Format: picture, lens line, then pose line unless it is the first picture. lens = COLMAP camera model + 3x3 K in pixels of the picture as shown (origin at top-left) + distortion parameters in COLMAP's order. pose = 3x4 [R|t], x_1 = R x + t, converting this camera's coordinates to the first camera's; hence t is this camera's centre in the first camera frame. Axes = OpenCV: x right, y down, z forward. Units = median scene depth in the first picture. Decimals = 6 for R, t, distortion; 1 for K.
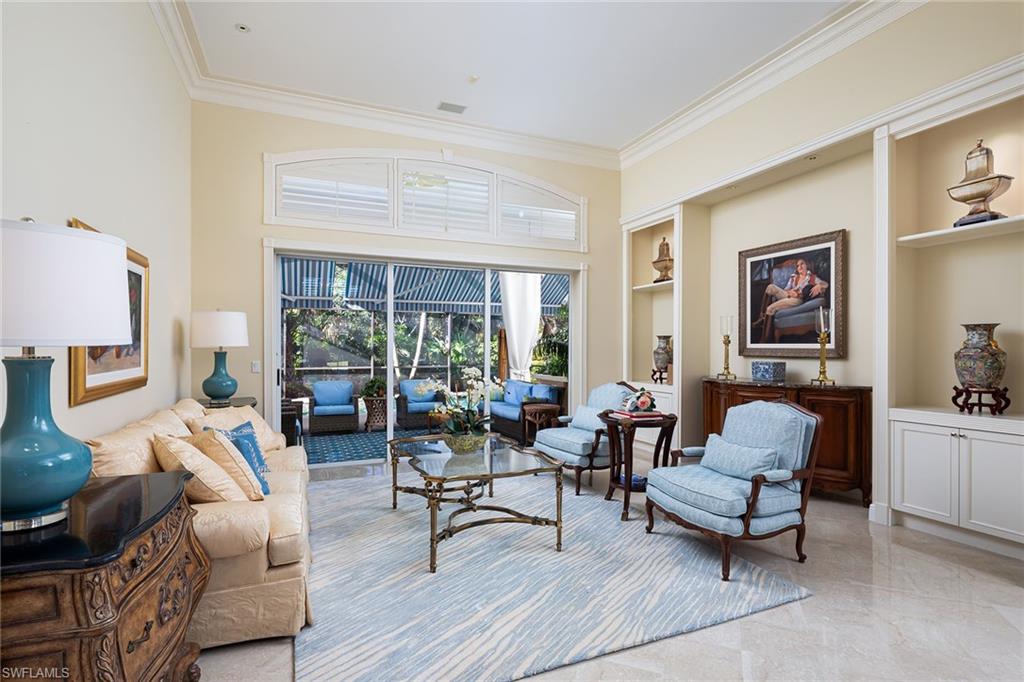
lens RADIAL K [[496.6, 0, 508.9], [0, 496.6, 347.7], [0, 0, 1]] dist [-0.004285, -0.000084]
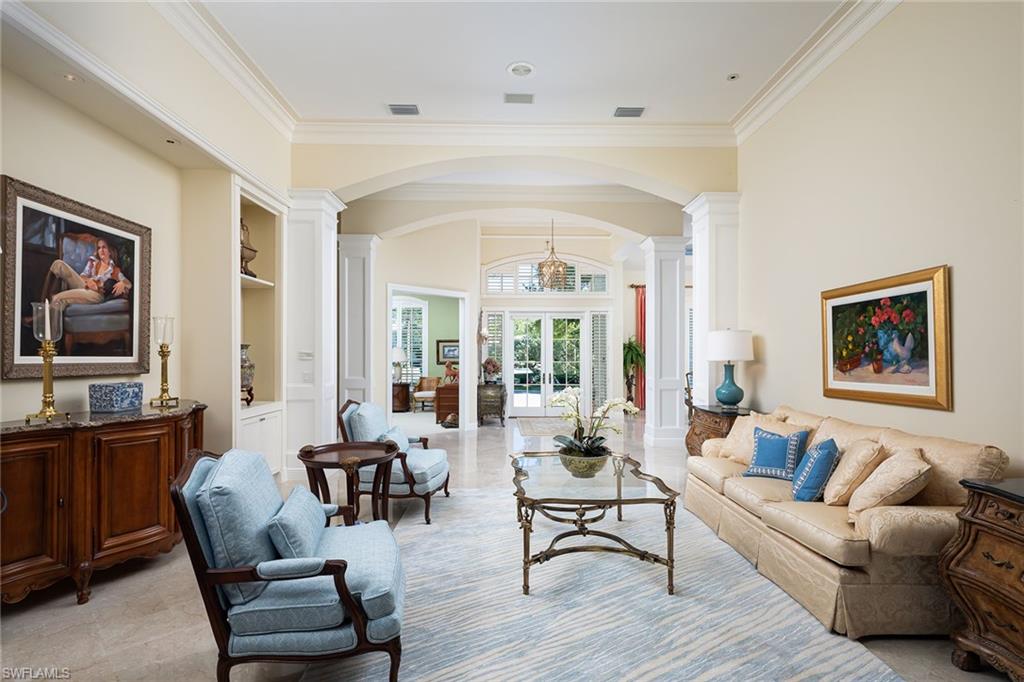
lens RADIAL K [[496.6, 0, 511.2], [0, 496.6, 345.7], [0, 0, 1]] dist [-0.004285, -0.000084]
pose [[-0.917682, 0.008071, 0.397235, -0.239493], [-0.001975, 0.999689, -0.024873, -0.007479], [-0.397312, -0.023610, -0.917380, 1.400030]]
